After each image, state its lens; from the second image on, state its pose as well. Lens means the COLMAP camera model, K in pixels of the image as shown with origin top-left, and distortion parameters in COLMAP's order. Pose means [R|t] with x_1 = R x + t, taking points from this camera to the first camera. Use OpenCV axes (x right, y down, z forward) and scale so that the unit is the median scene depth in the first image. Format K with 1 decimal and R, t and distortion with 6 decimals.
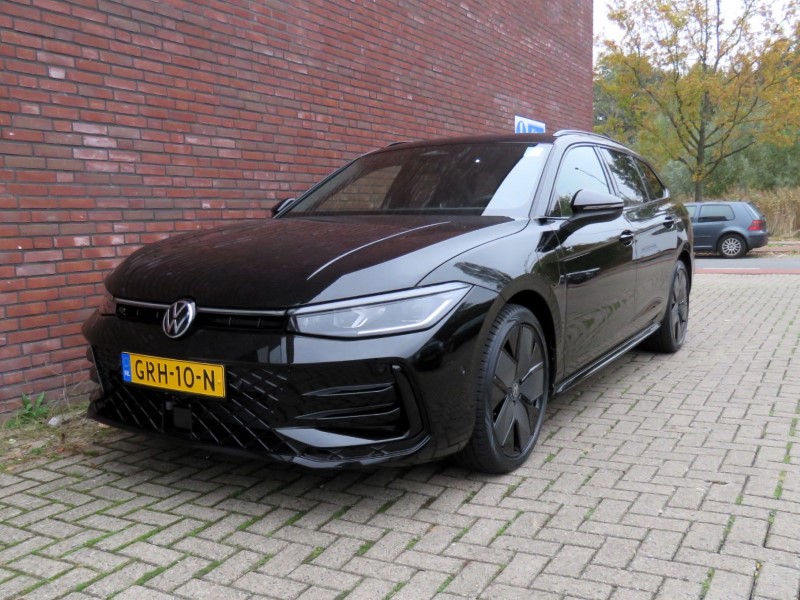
lens RADIAL K [[605.7, 0, 404.3], [0, 605.7, 299.3], [0, 0, 1]] dist [0.007277, 0.005893]
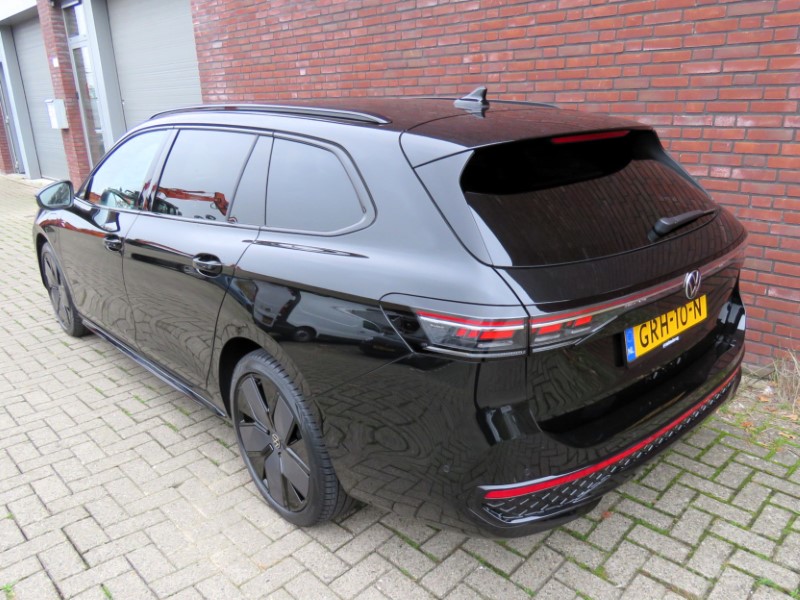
lens RADIAL K [[605.7, 0, 404.3], [0, 605.7, 299.3], [0, 0, 1]] dist [0.007277, 0.005893]
pose [[-0.161834, 0.301227, -0.939719, 0.957777], [-0.144417, 0.934790, 0.324518, -0.291988], [0.976193, 0.188230, -0.107778, 1.262179]]
